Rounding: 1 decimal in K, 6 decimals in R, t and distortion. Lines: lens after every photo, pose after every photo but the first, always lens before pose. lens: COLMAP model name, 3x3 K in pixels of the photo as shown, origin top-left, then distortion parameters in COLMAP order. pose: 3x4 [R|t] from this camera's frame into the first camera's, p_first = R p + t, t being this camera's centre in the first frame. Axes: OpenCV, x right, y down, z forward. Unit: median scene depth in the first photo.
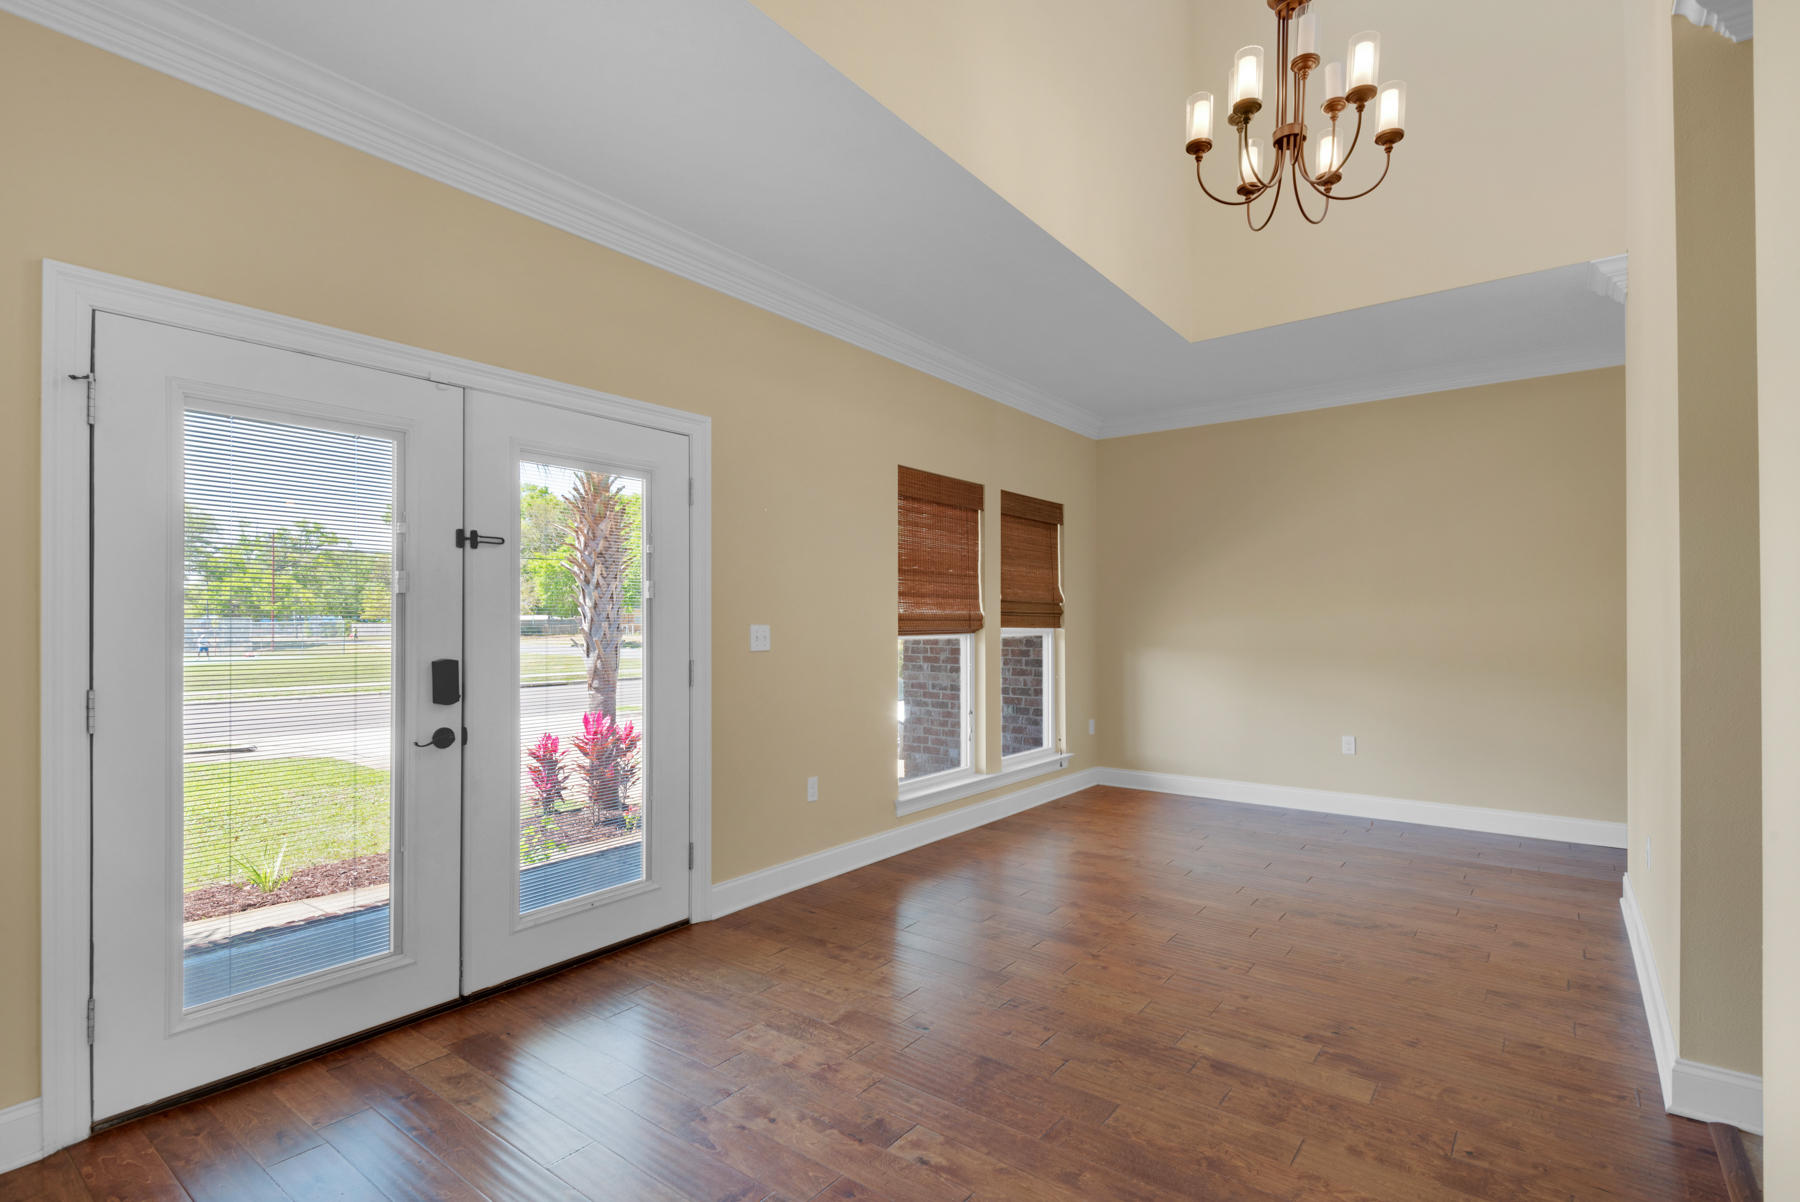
lens RADIAL K [[846.1, 0, 904.0], [0, 846.1, 615.0], [0, 0, 1]] dist [0.020527, -0.000114]
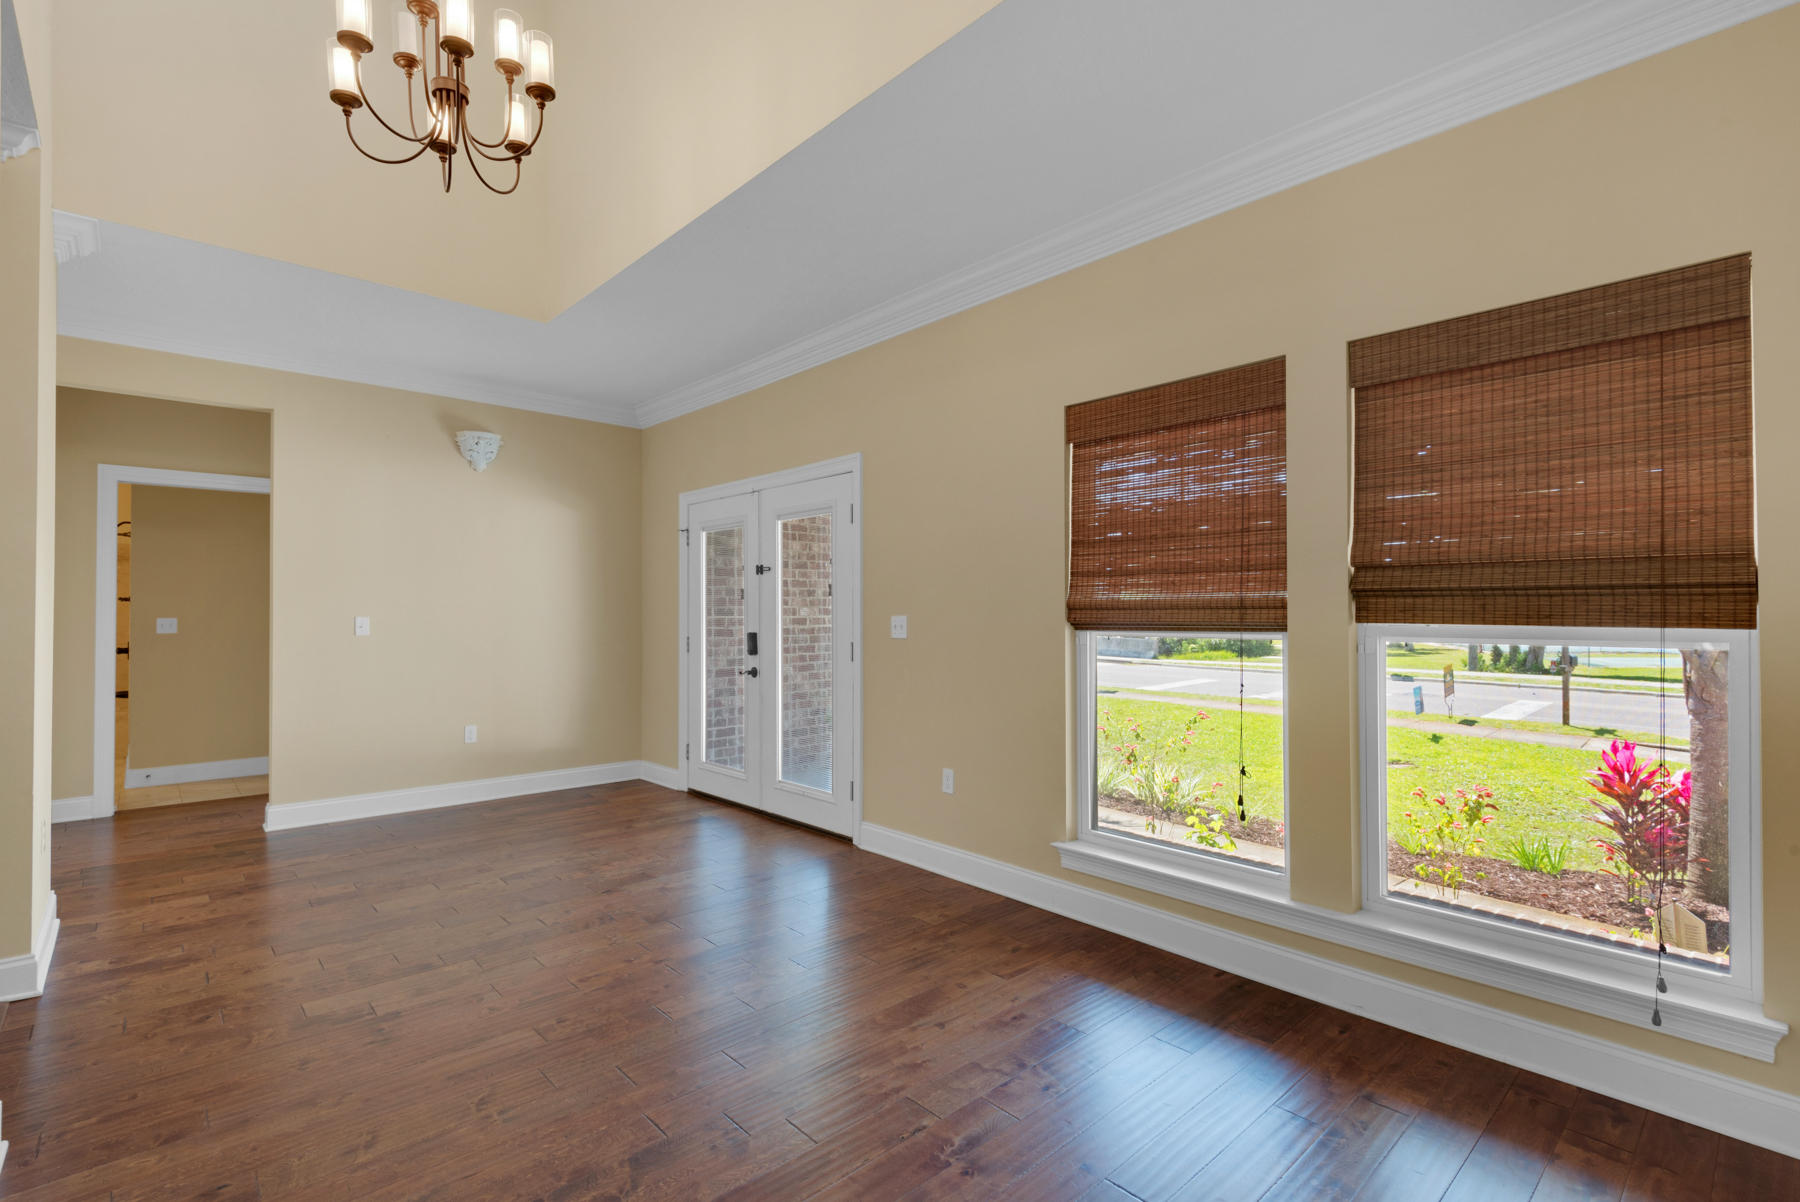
lens RADIAL K [[831.2, 0, 898.7], [0, 831.2, 607.2], [0, 0, 1]] dist [0.023650, -0.000879]
pose [[-0.174223, -0.005944, -0.984688, 0.914135], [0.011509, 0.999901, -0.008072, 0.009867], [0.984639, -0.012739, -0.174137, 1.184498]]
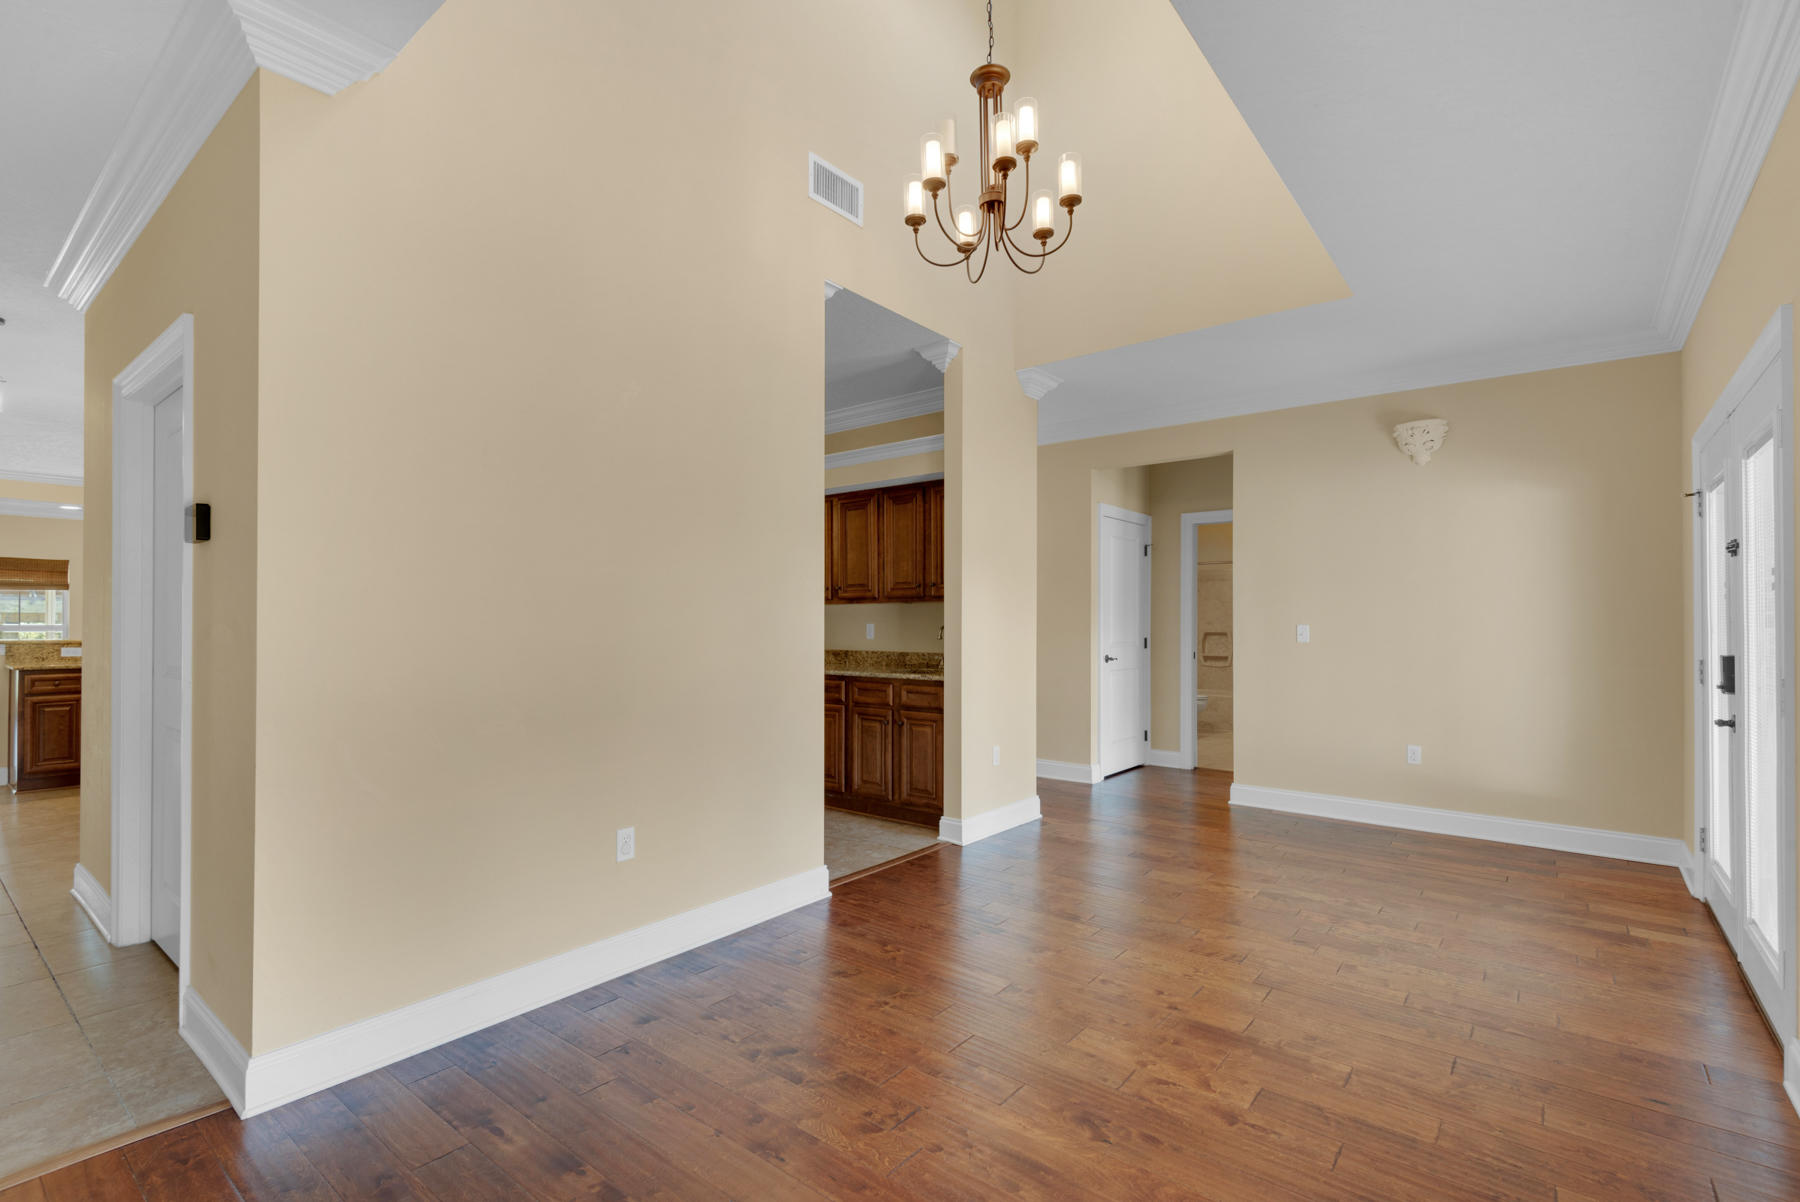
lens RADIAL K [[824.4, 0, 898.6], [0, 824.4, 616.2], [0, 0, 1]] dist [0.002549, -0.000088]
pose [[-0.999732, -0.002385, 0.023018, 0.400213], [-0.002800, 0.999834, -0.018006, 0.016563], [-0.022971, -0.018066, -0.999573, 1.525132]]
